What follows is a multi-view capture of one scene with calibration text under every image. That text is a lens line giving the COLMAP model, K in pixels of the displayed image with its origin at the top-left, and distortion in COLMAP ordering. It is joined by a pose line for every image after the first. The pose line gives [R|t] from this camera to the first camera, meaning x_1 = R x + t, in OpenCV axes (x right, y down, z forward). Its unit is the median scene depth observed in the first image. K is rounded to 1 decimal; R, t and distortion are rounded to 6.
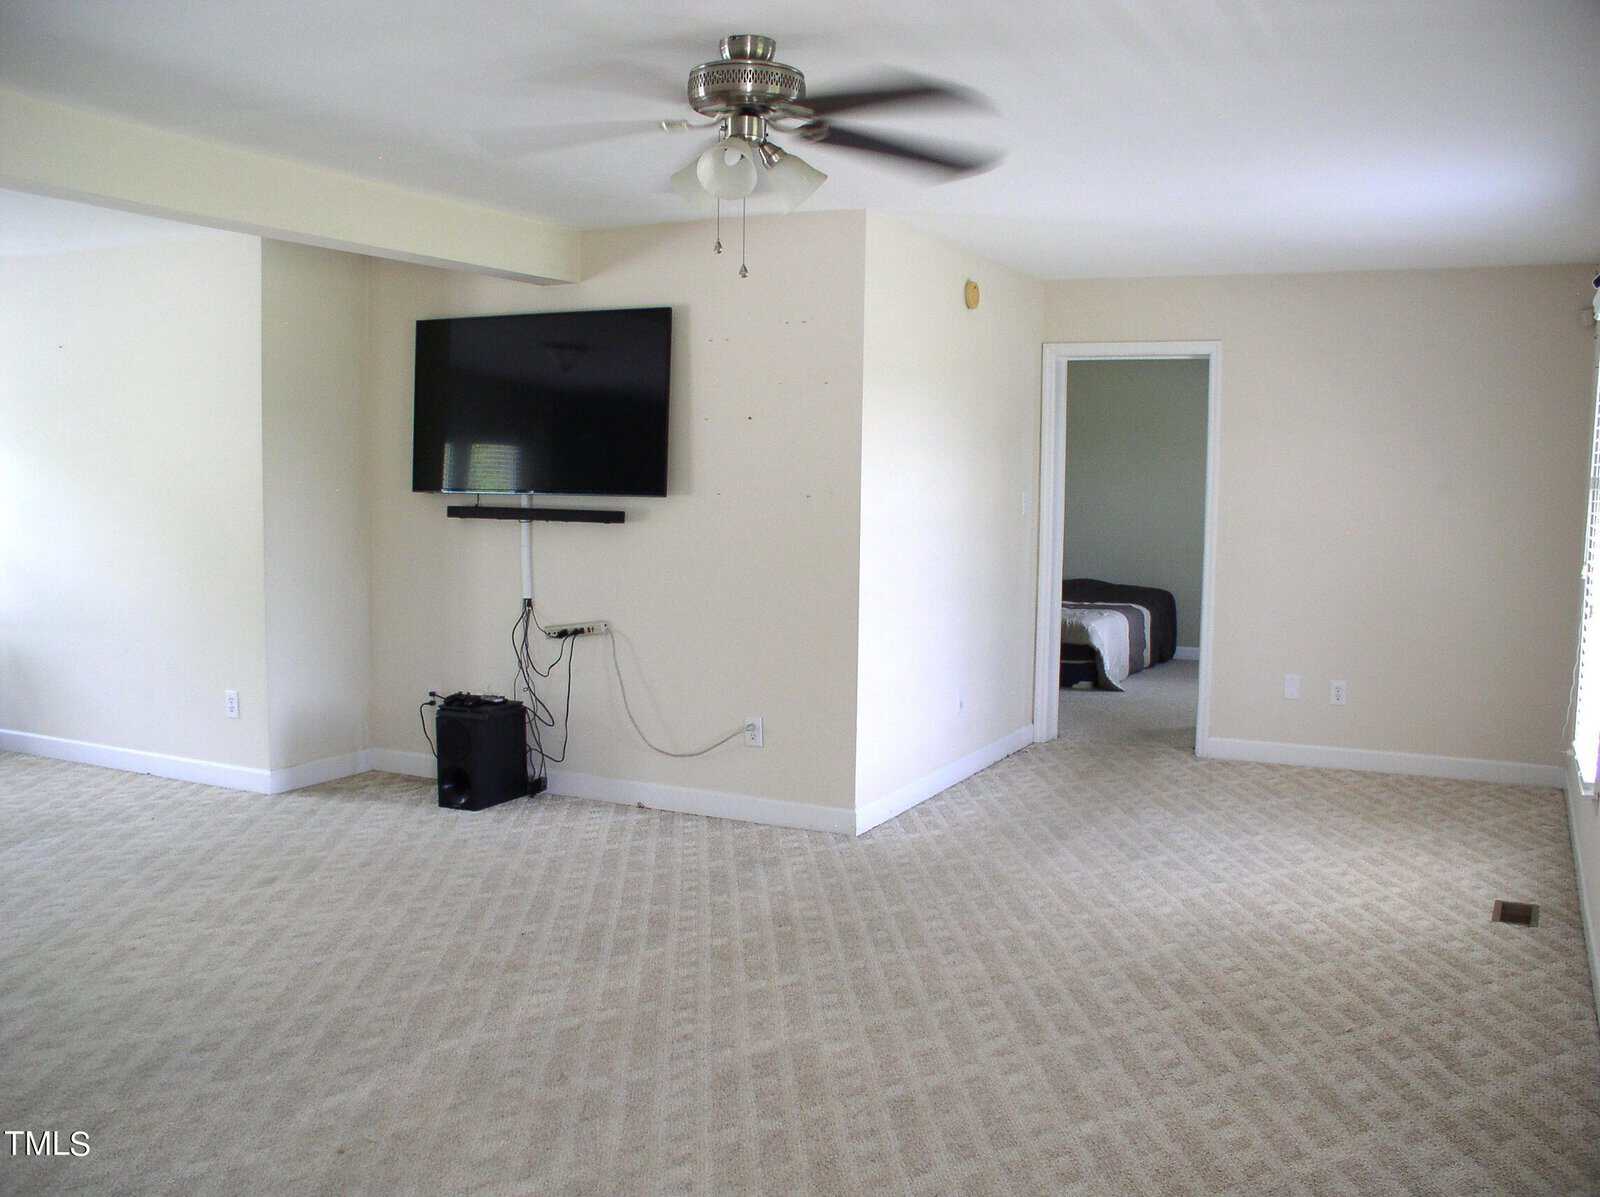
lens RADIAL K [[1494.6, 0, 797.5], [0, 1494.6, 608.2], [0, 0, 1]] dist [-0.228582, 0.307543]
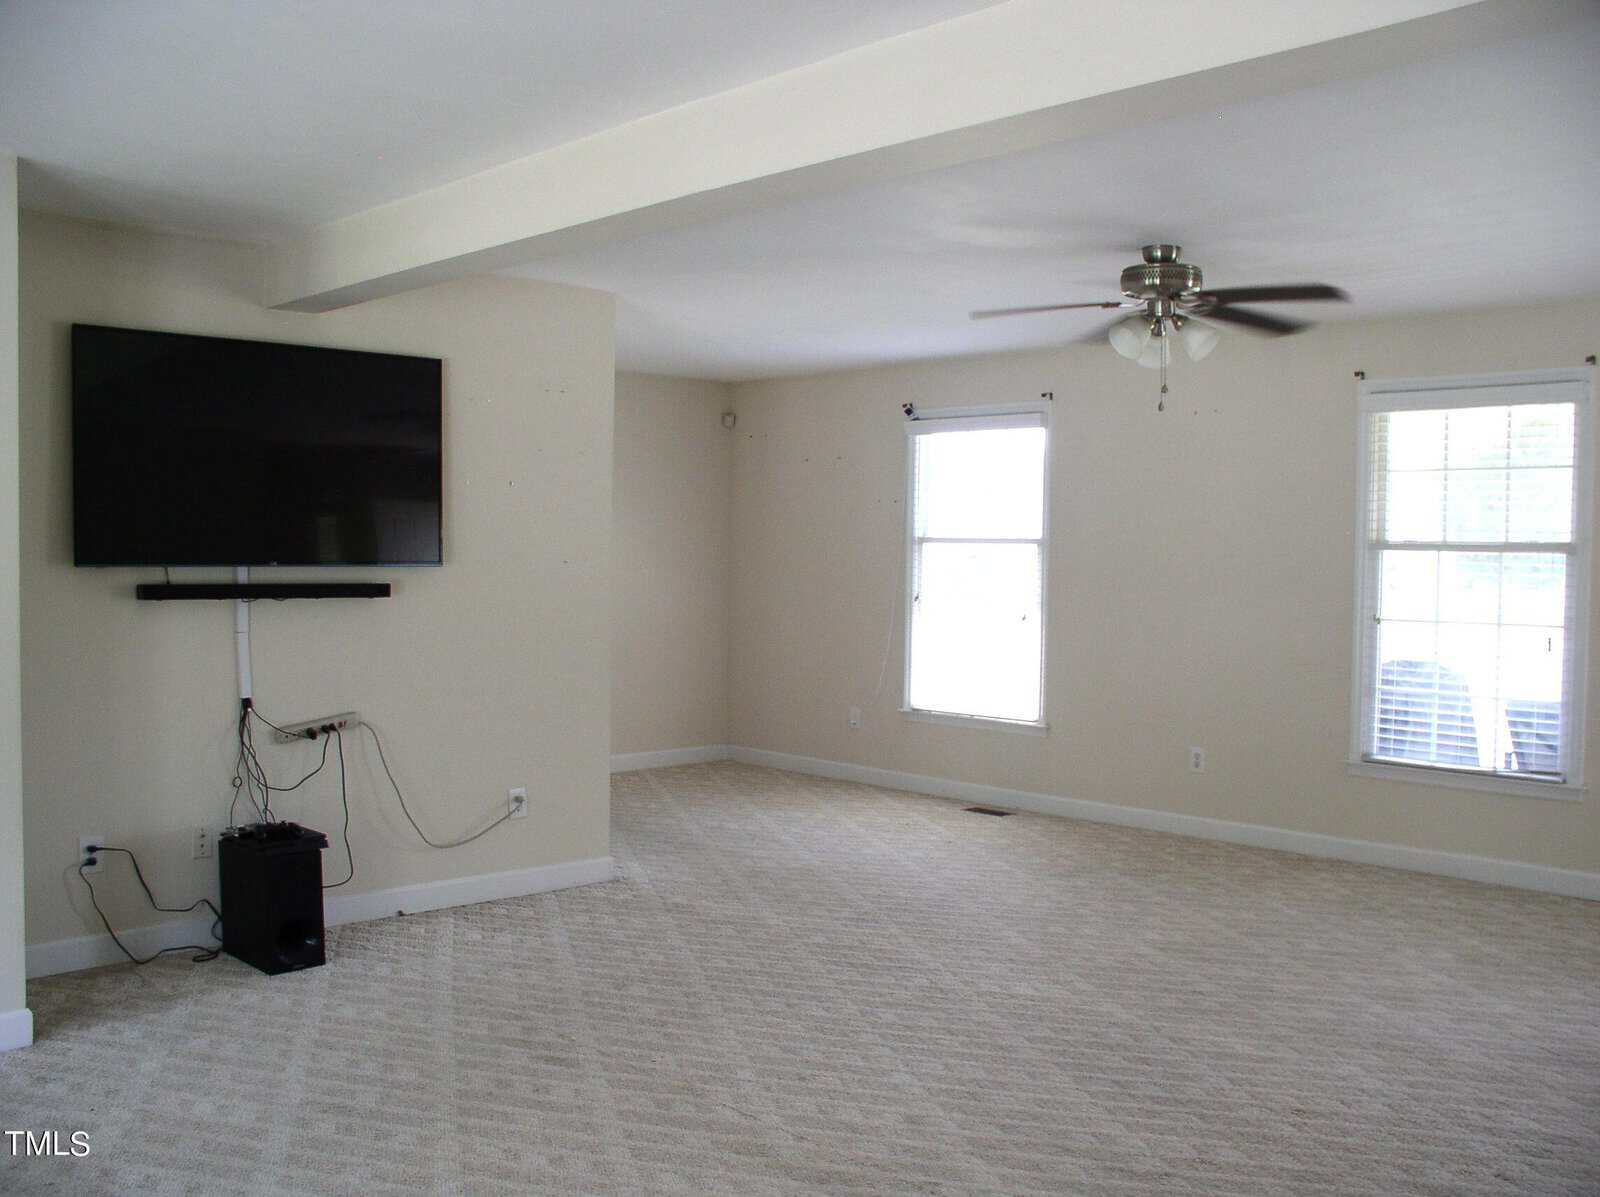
lens RADIAL K [[1494.6, 0, 797.5], [0, 1494.6, 608.2], [0, 0, 1]] dist [-0.228582, 0.307543]
pose [[0.340860, -0.048615, 0.938856, -0.850713], [0.078009, 0.996681, 0.023287, -0.051801], [-0.936872, 0.065302, 0.343521, 0.475246]]
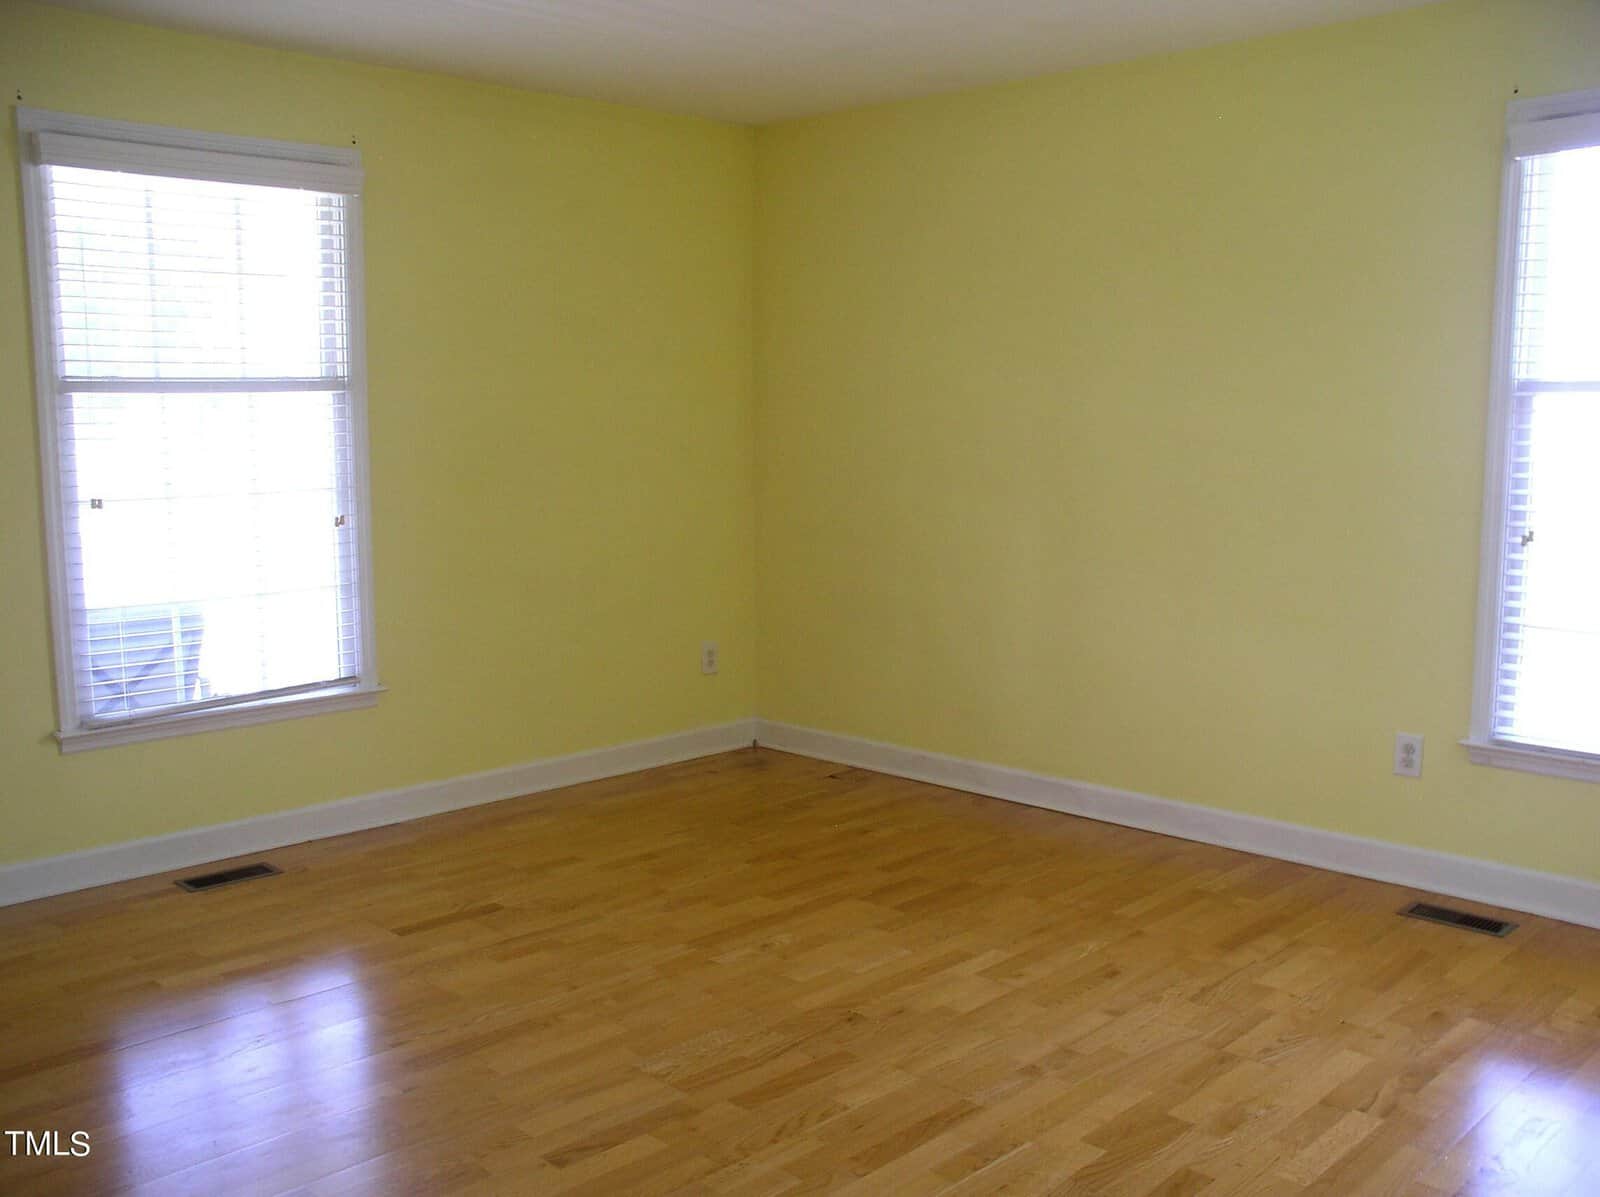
lens RADIAL K [[1494.6, 0, 797.5], [0, 1494.6, 608.2], [0, 0, 1]] dist [-0.228582, 0.307543]
pose [[-0.921575, -0.069520, 0.381925, -0.277399], [0.022718, 0.972490, 0.231834, -0.084383], [-0.387535, 0.222329, -0.894643, 0.908881]]
